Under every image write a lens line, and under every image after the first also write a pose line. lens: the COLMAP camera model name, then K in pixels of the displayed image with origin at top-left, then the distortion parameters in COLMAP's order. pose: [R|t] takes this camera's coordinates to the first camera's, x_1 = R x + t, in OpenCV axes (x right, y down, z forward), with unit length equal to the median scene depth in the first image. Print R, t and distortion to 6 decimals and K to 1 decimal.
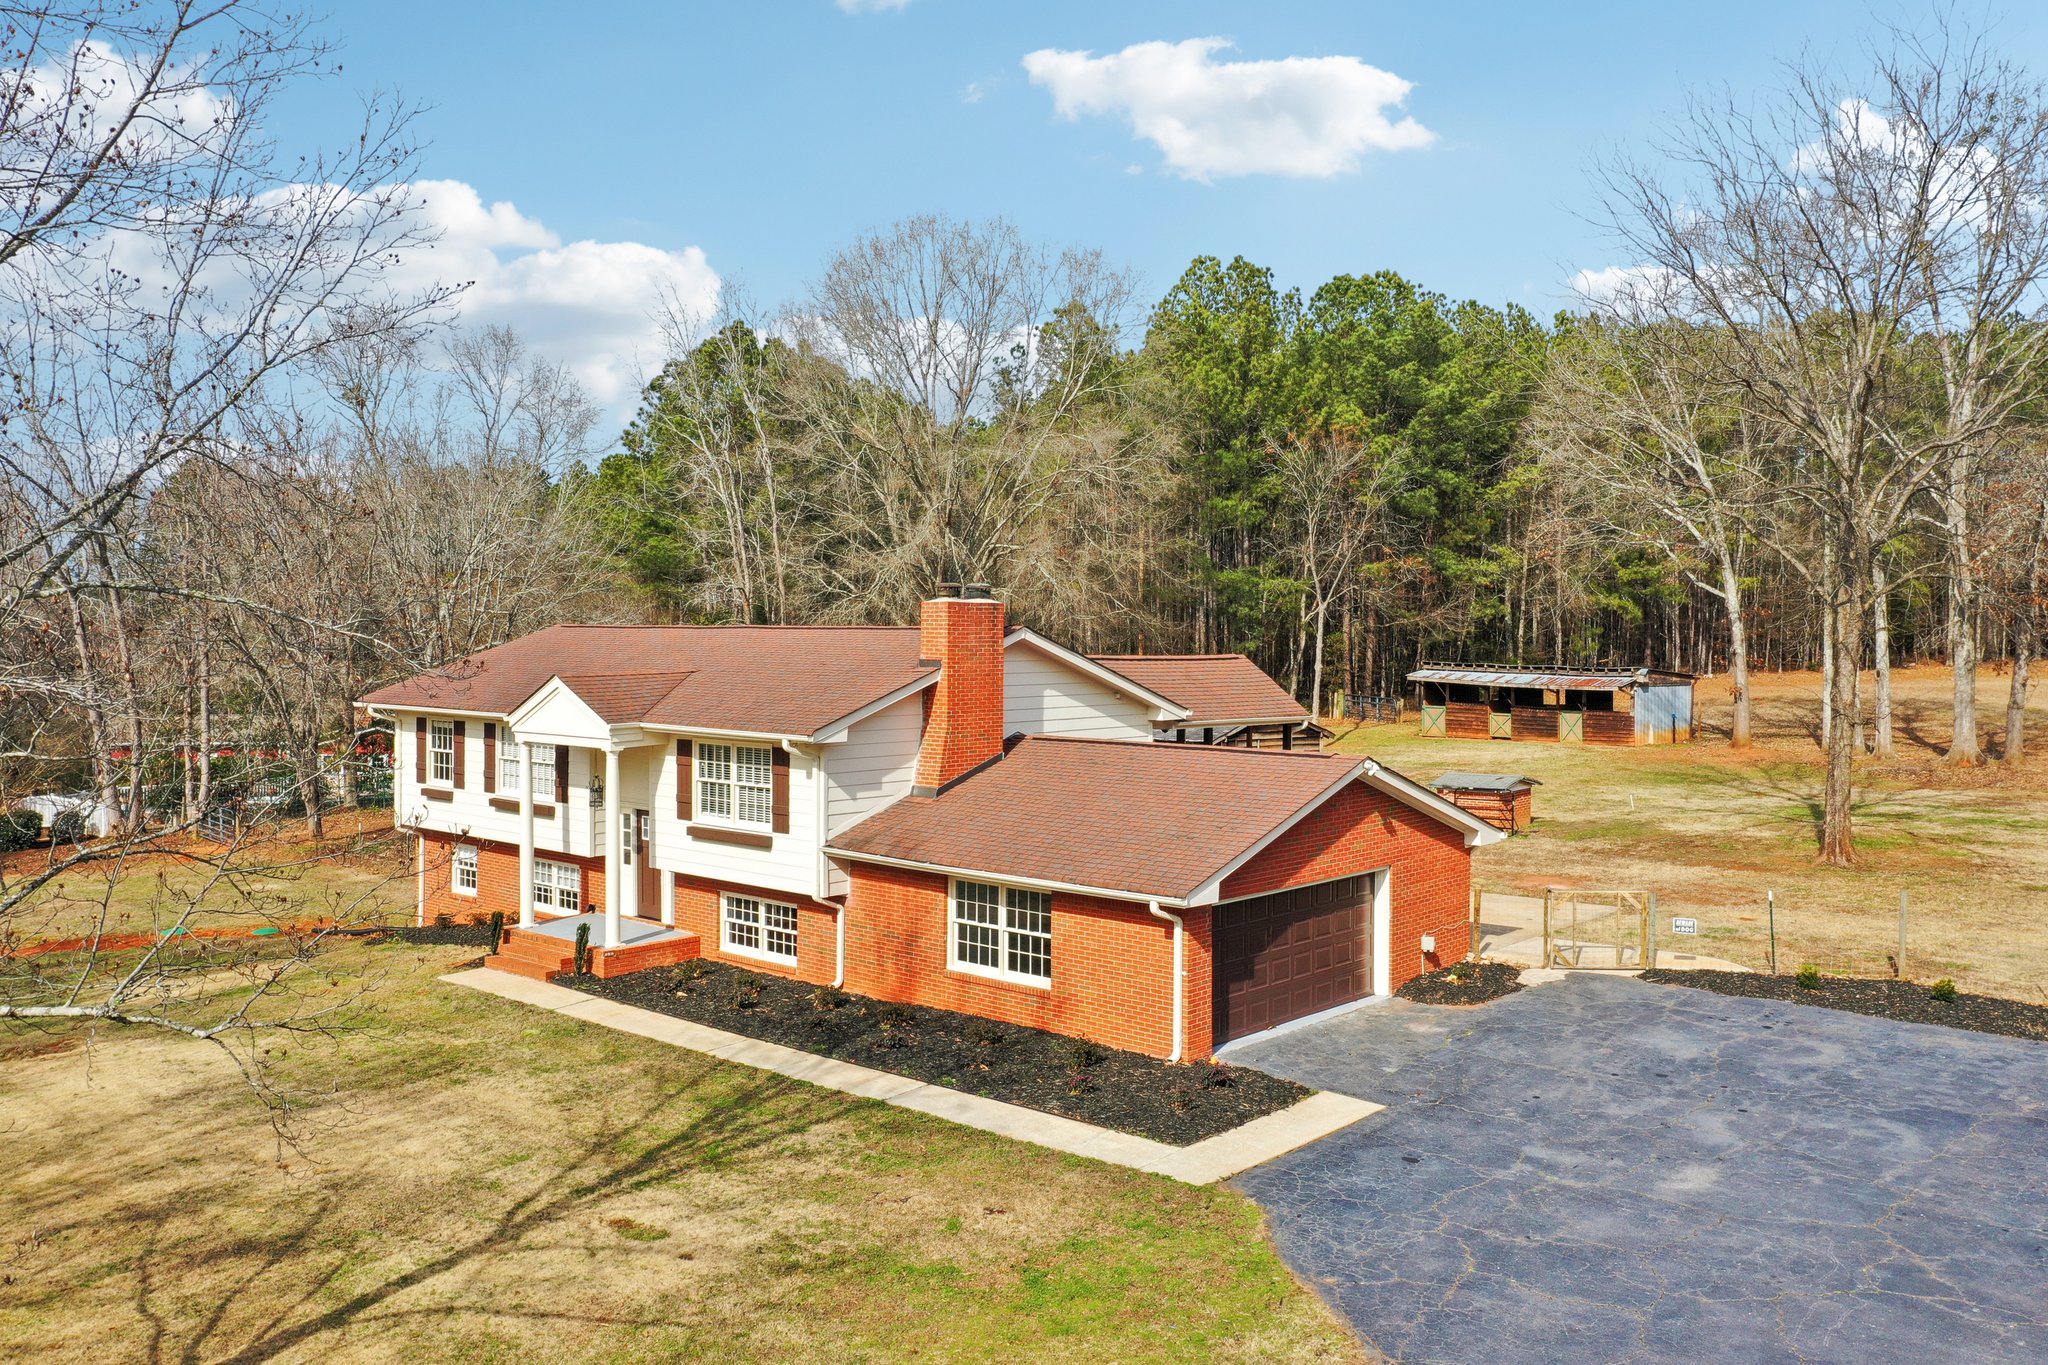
lens RADIAL K [[1682.0, 0, 1024.0], [0, 1682.0, 682.5], [0, 0, 1]] dist [0.001733, 0.001231]
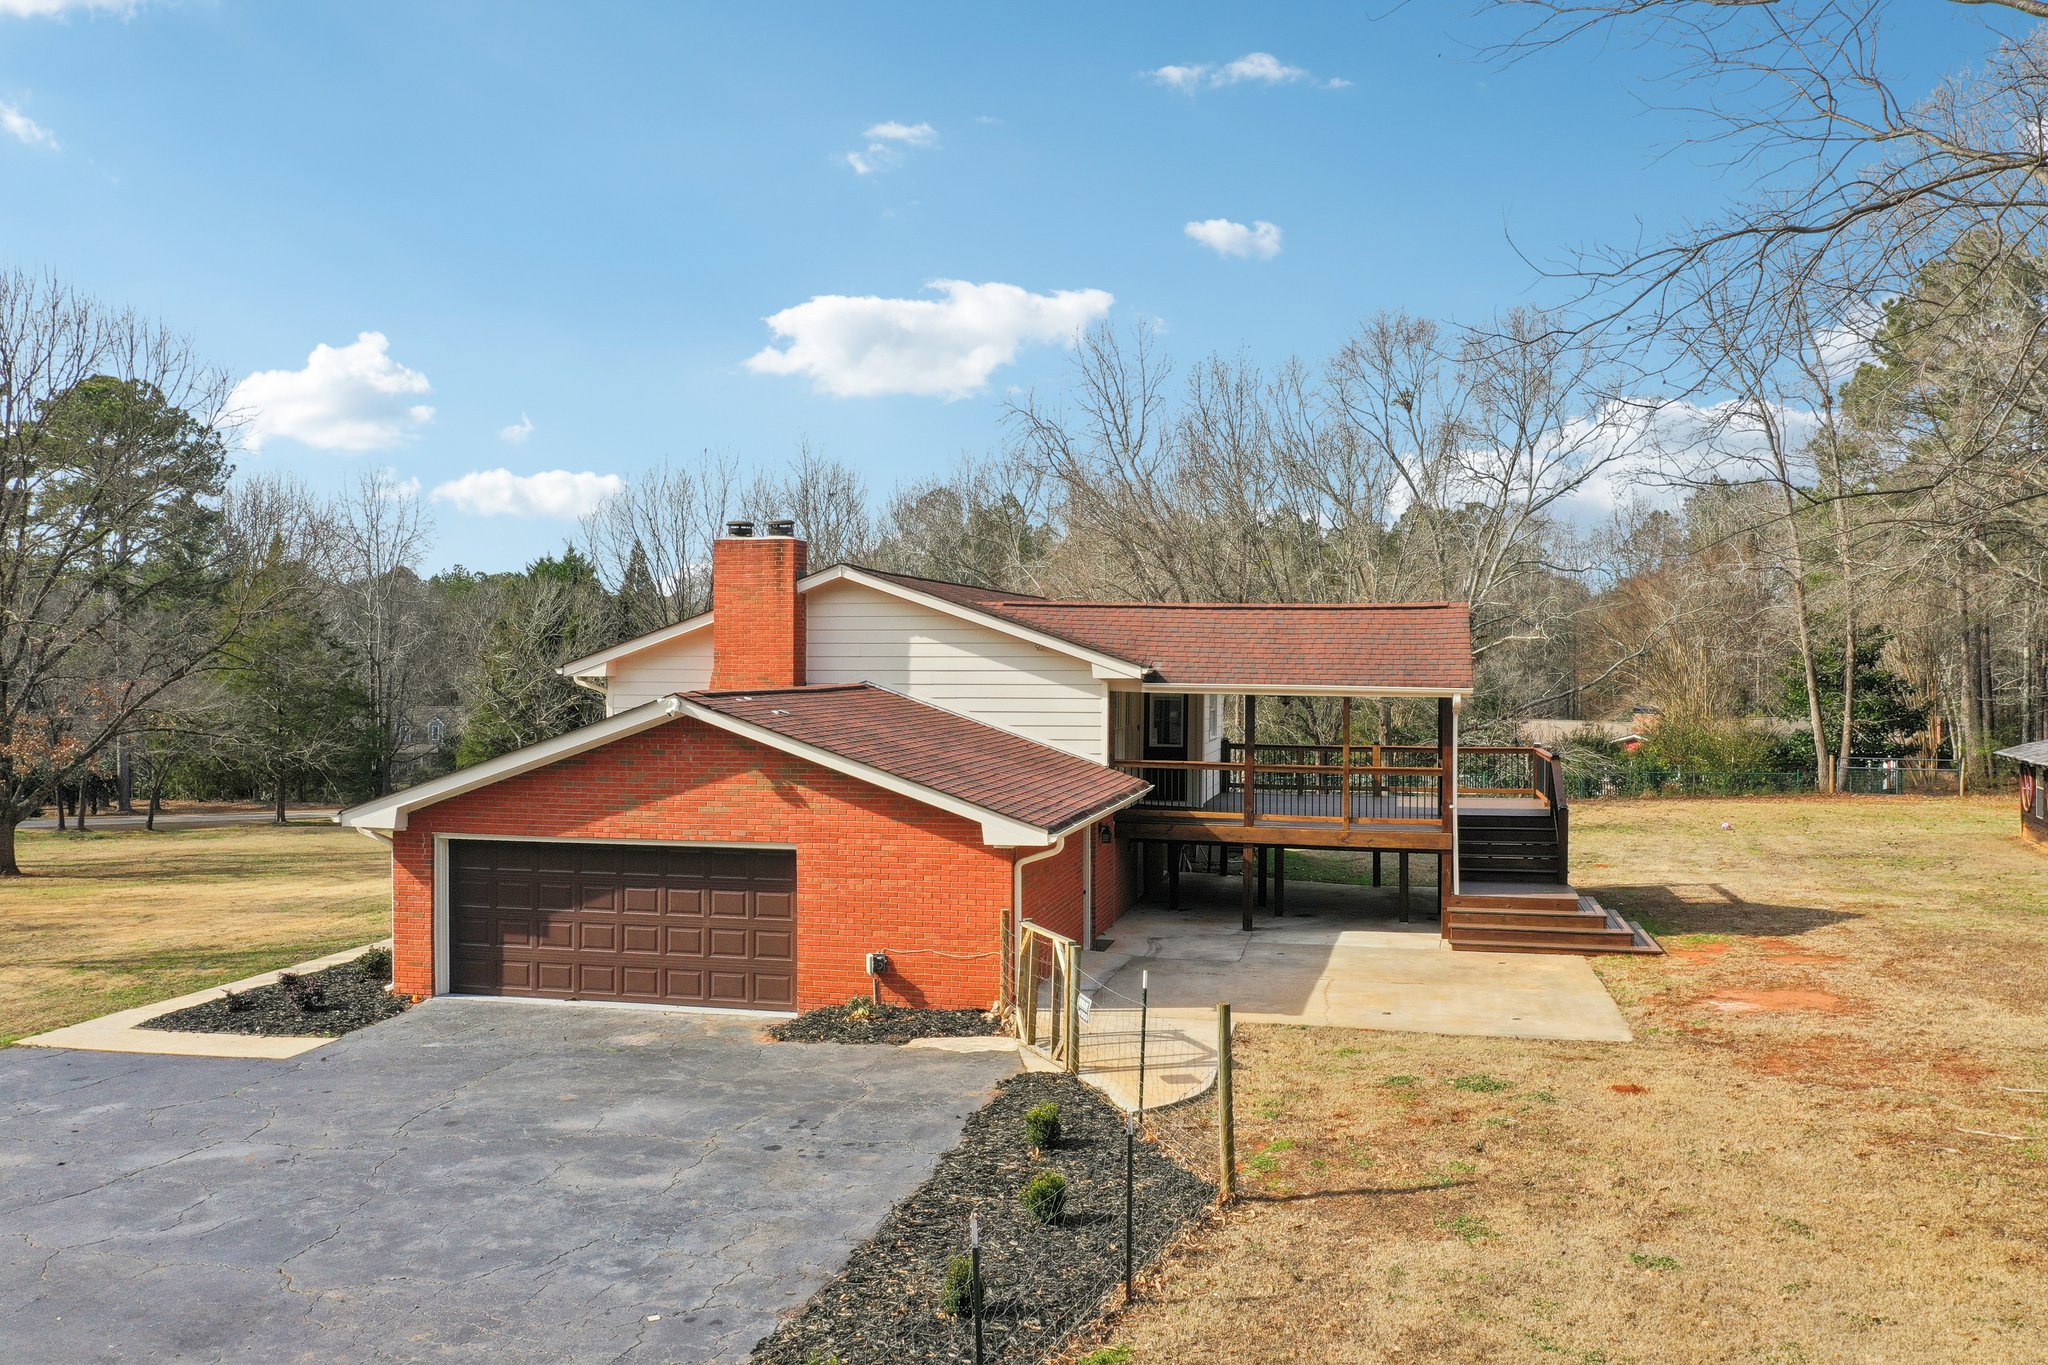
lens RADIAL K [[1682.0, 0, 1024.0], [0, 1682.0, 682.5], [0, 0, 1]] dist [0.001733, 0.001231]
pose [[0.448766, 0.010187, -0.893591, 0.944247], [-0.032012, 0.999477, -0.004682, 0.035353], [0.893076, 0.030707, 0.448857, 0.748932]]
